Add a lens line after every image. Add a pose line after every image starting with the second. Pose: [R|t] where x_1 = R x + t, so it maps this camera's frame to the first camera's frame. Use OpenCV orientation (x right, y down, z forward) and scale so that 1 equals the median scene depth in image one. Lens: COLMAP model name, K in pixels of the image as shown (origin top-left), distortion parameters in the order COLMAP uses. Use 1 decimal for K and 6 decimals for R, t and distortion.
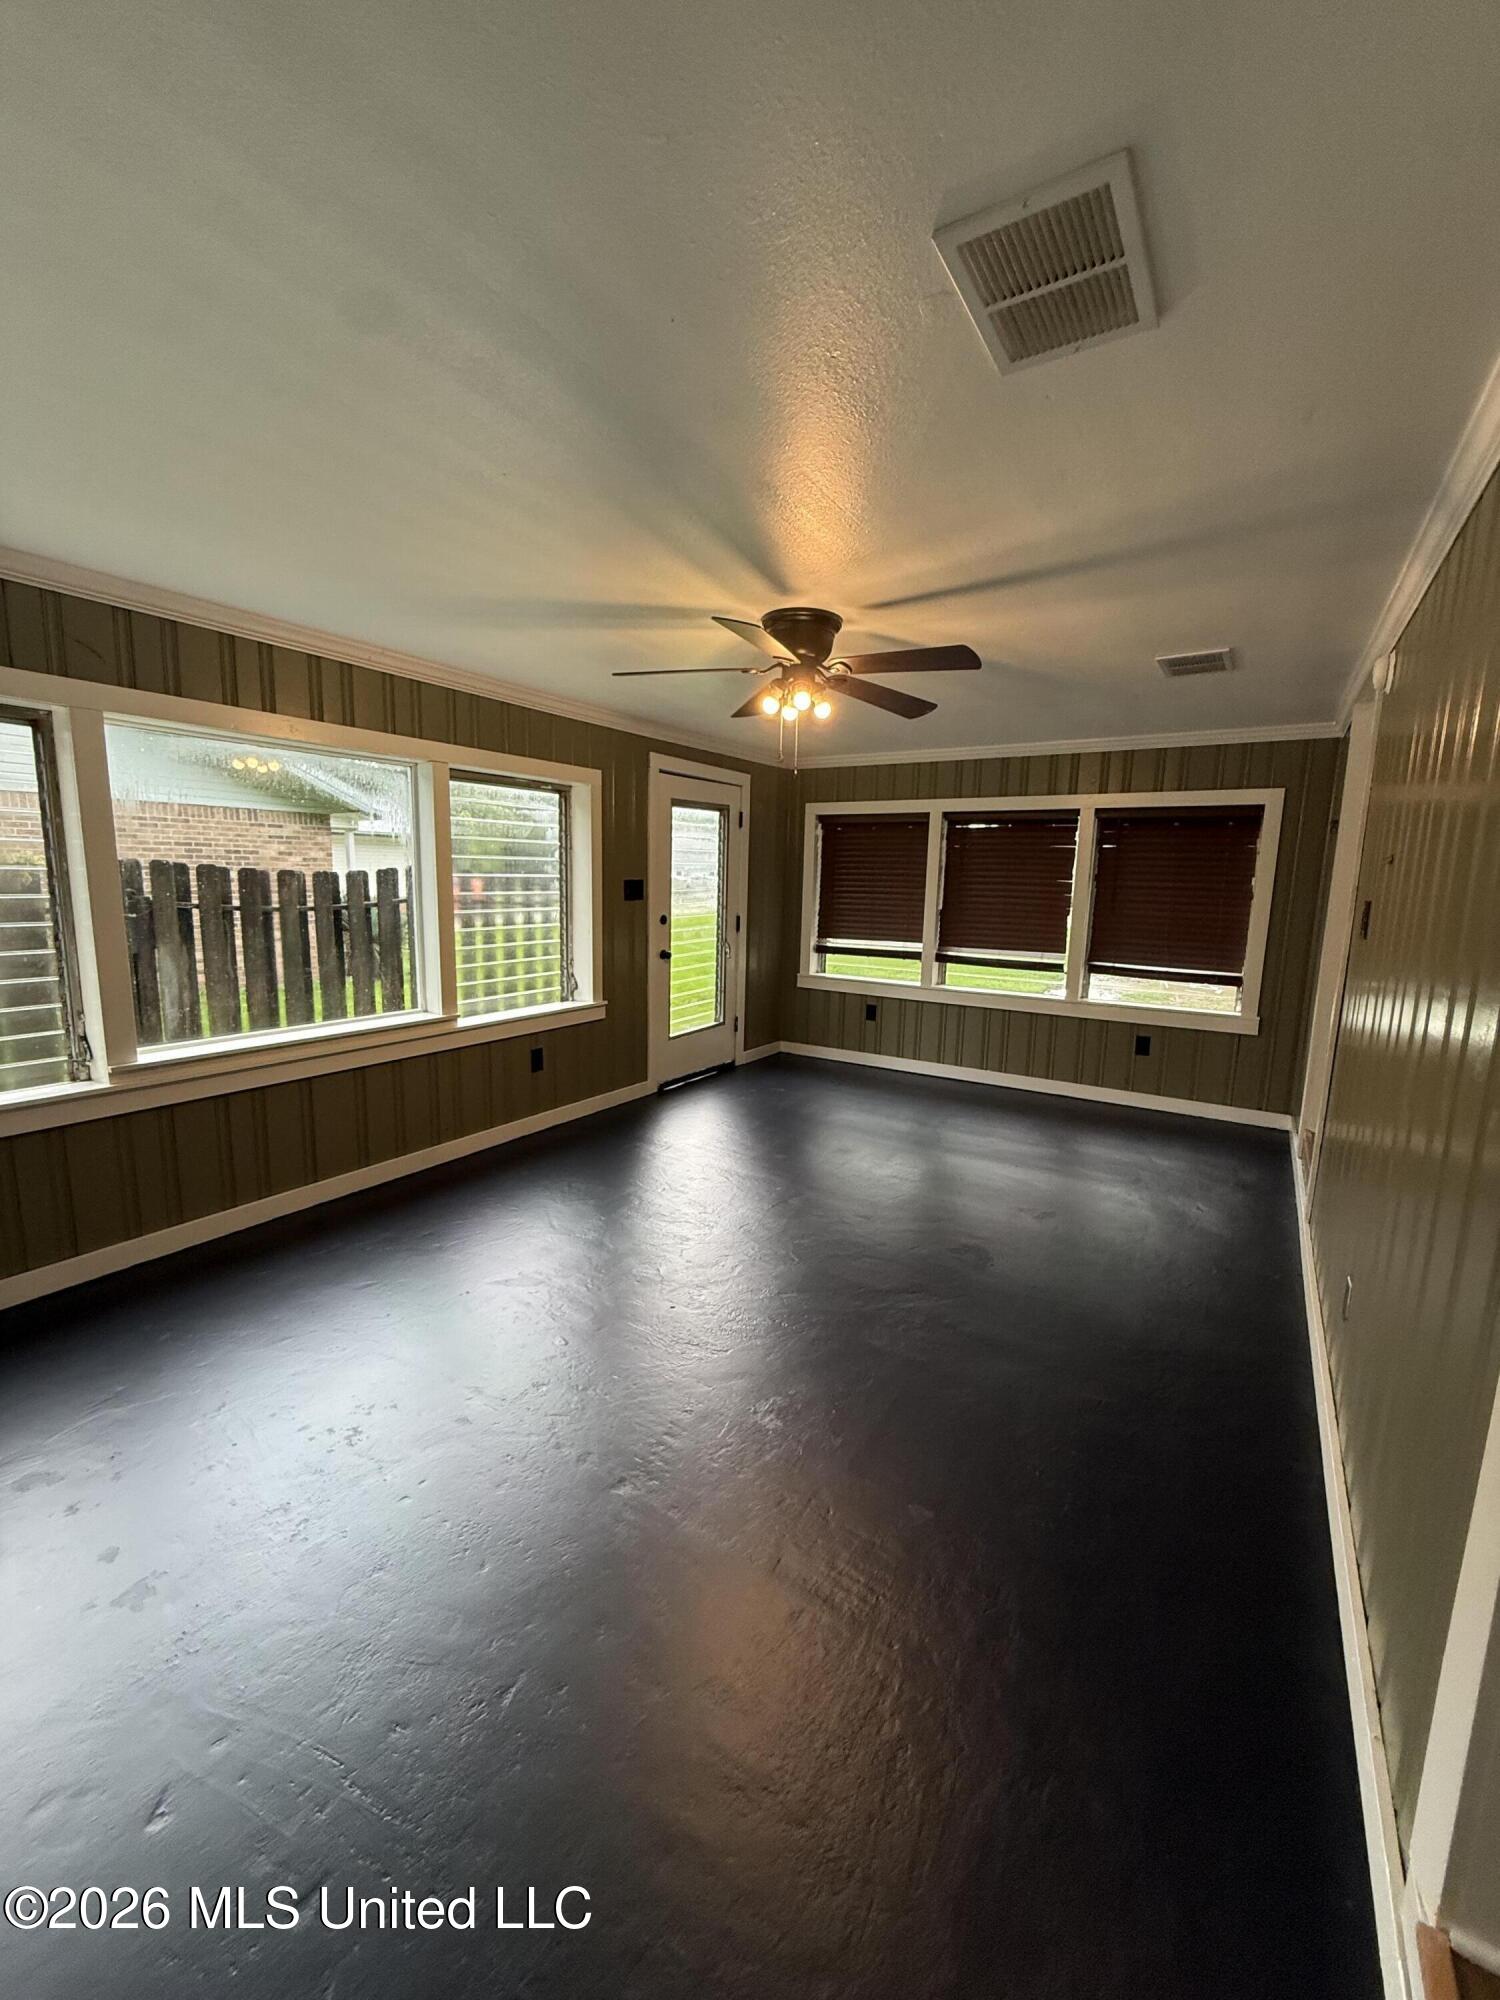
lens RADIAL K [[797.4, 0, 751.3], [0, 797.4, 996.9], [0, 0, 1]] dist [-0.001054, -0.000092]
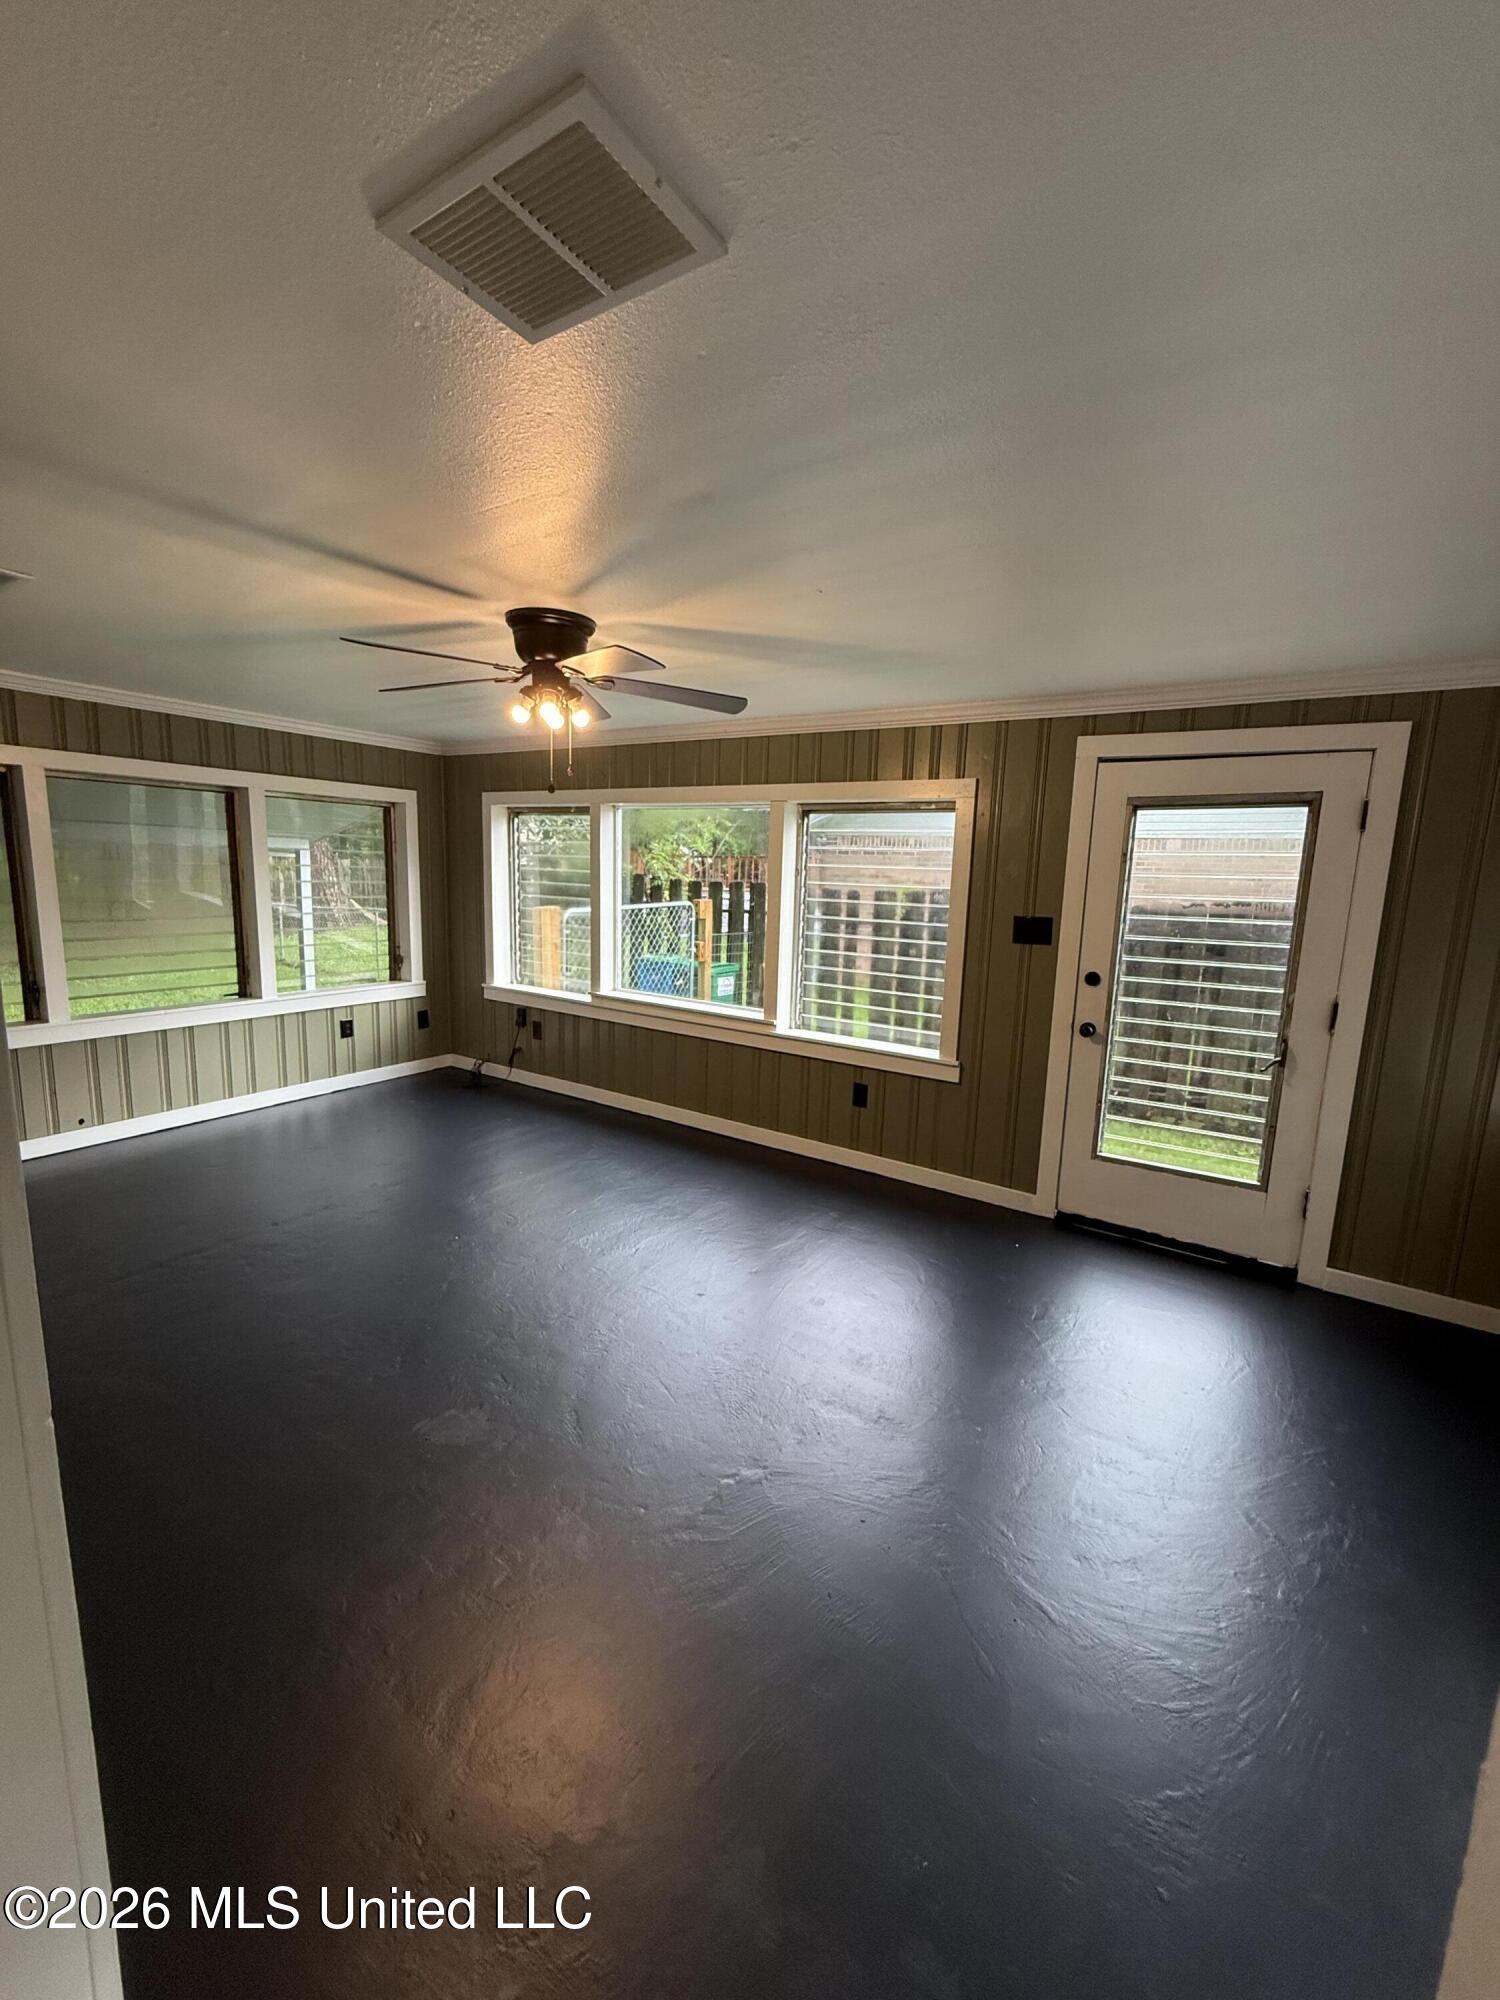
lens RADIAL K [[797.4, 0, 751.3], [0, 797.4, 996.9], [0, 0, 1]] dist [-0.001054, -0.000092]
pose [[0.002993, 0.133431, -0.991054, 0.600757], [-0.189018, 0.973268, 0.130465, -0.122688], [0.981969, 0.186936, 0.028134, 0.743989]]
